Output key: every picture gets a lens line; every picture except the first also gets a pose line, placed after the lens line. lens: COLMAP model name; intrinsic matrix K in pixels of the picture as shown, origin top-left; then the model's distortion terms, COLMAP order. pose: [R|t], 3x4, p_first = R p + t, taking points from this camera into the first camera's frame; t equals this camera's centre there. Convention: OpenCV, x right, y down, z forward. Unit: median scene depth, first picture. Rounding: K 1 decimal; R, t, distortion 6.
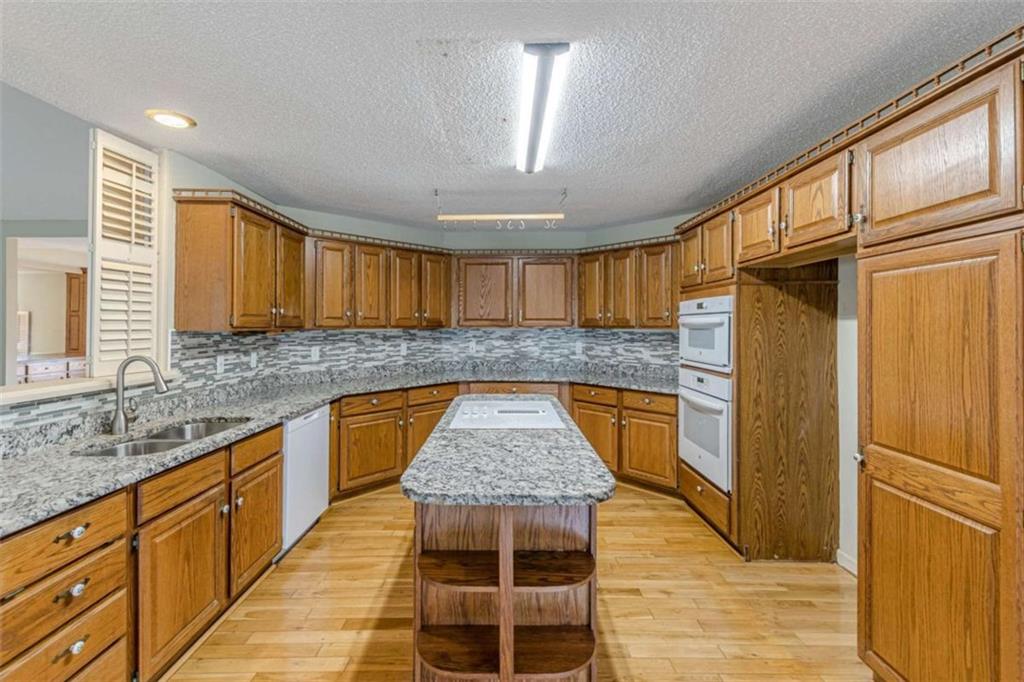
lens RADIAL K [[445.7, 0, 512.1], [0, 445.7, 320.7], [0, 0, 1]] dist [0.010824, -0.003184]
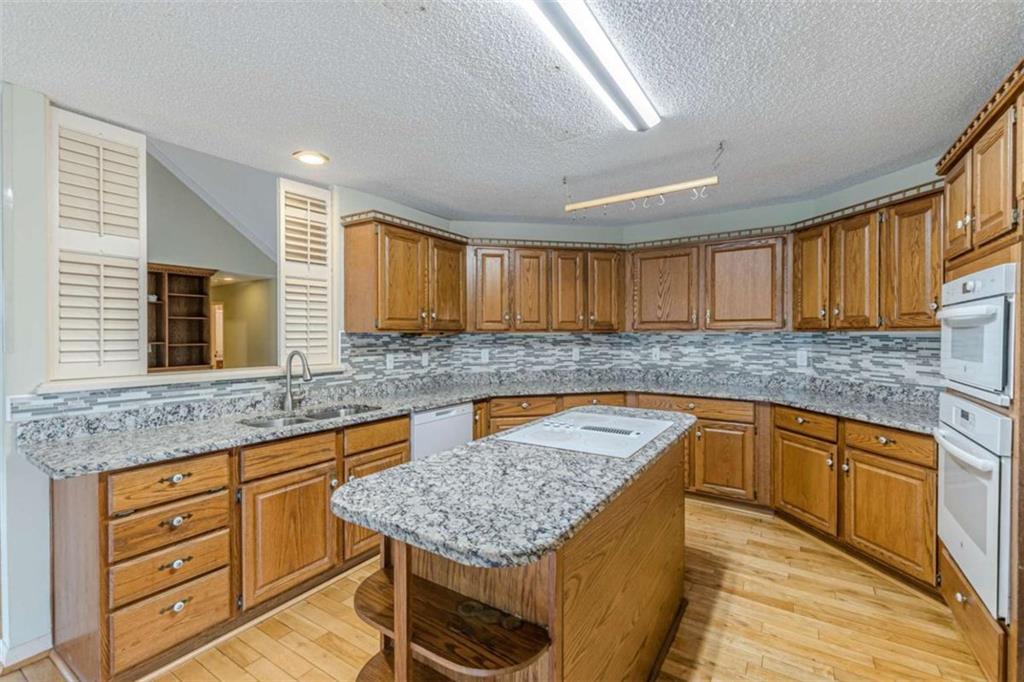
lens RADIAL K [[445.7, 0, 510.1], [0, 445.7, 337.5], [0, 0, 1]] dist [0.010824, -0.003184]
pose [[0.836487, 0.001620, -0.547984, 0.262369], [0.008469, 0.999838, 0.015883, 0.018317], [0.547921, -0.017927, 0.836338, 0.195125]]
